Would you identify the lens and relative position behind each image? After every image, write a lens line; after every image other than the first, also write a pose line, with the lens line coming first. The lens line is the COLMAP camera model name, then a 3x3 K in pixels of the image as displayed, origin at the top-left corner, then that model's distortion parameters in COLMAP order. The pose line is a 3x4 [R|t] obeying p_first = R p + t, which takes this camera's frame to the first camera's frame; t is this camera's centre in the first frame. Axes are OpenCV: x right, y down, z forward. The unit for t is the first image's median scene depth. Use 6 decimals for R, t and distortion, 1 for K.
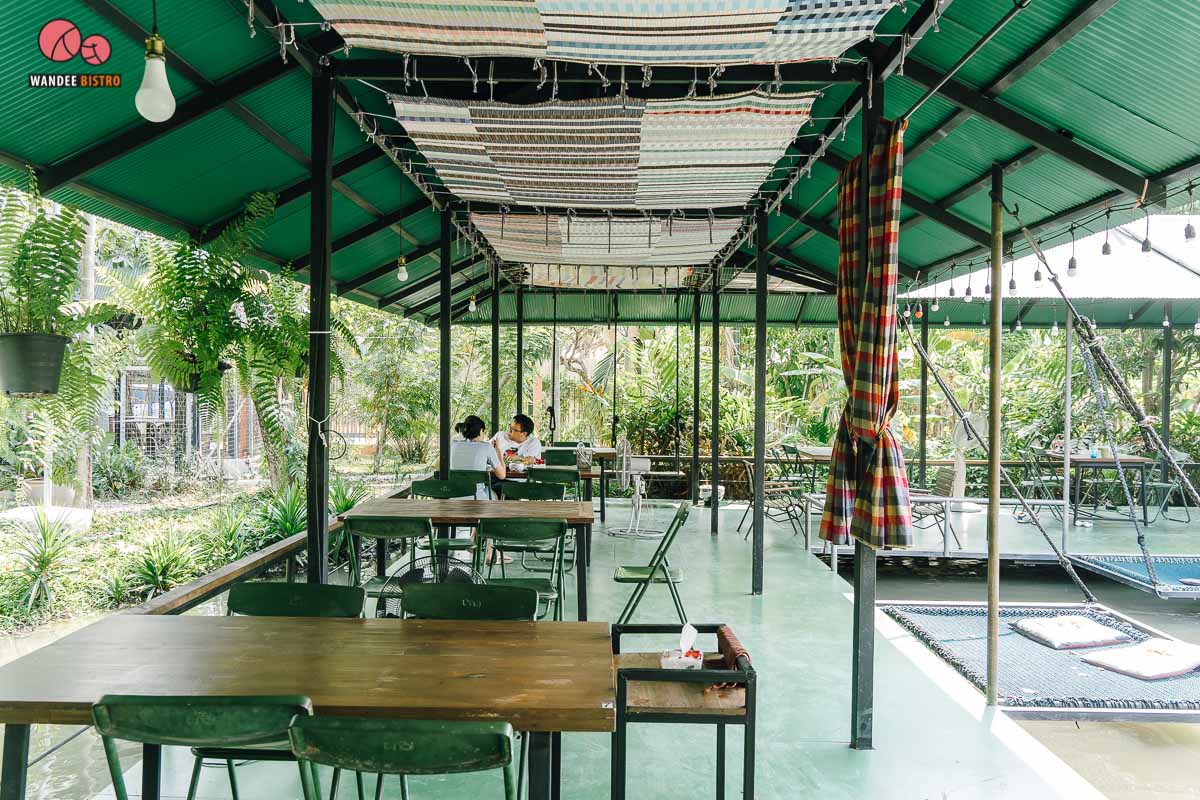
lens RADIAL K [[962.4, 0, 600.0], [0, 962.4, 400.0], [0, 0, 1]] dist [-0.000411, 0.000644]
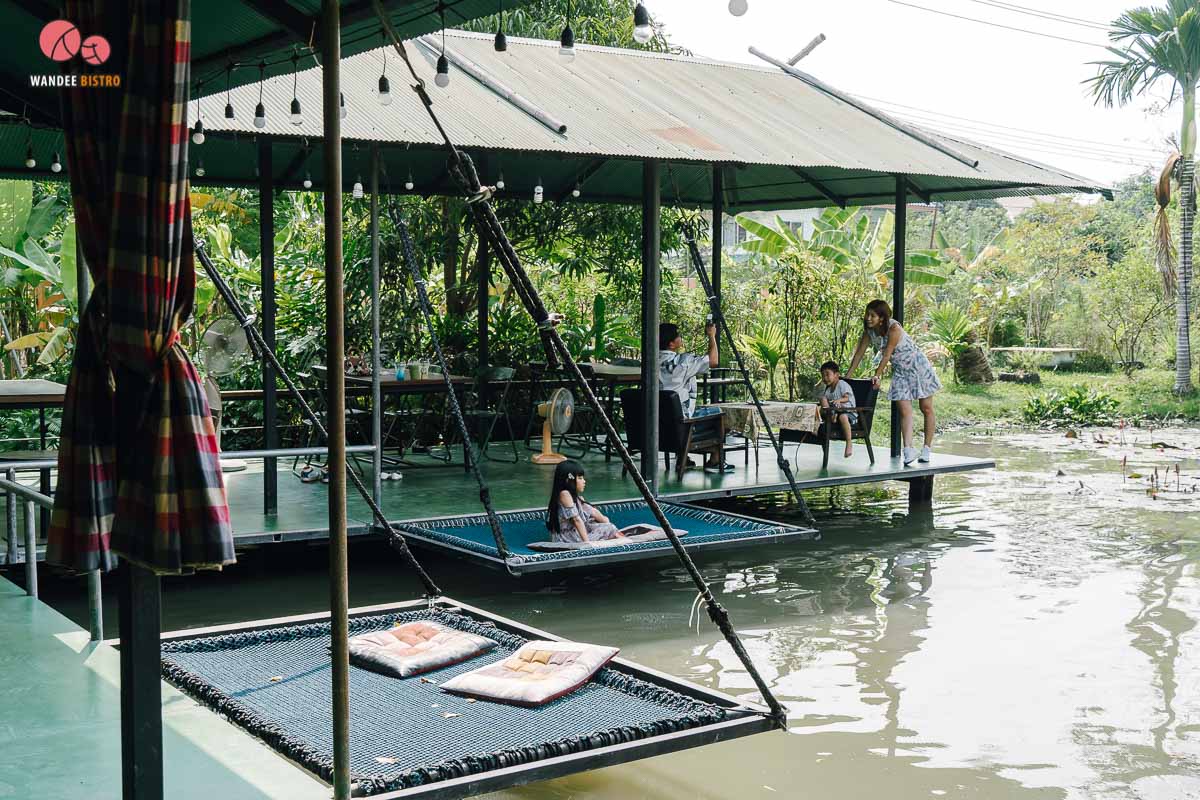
lens RADIAL K [[1403.6, 0, 539.7], [0, 1403.6, 408.0], [0, 0, 1]] dist [0.017106, -0.298189]
pose [[0.812239, -0.053577, 0.580859, 0.012462], [0.010884, 0.996992, 0.076739, 0.007269], [-0.583223, -0.056008, 0.810379, 0.229100]]
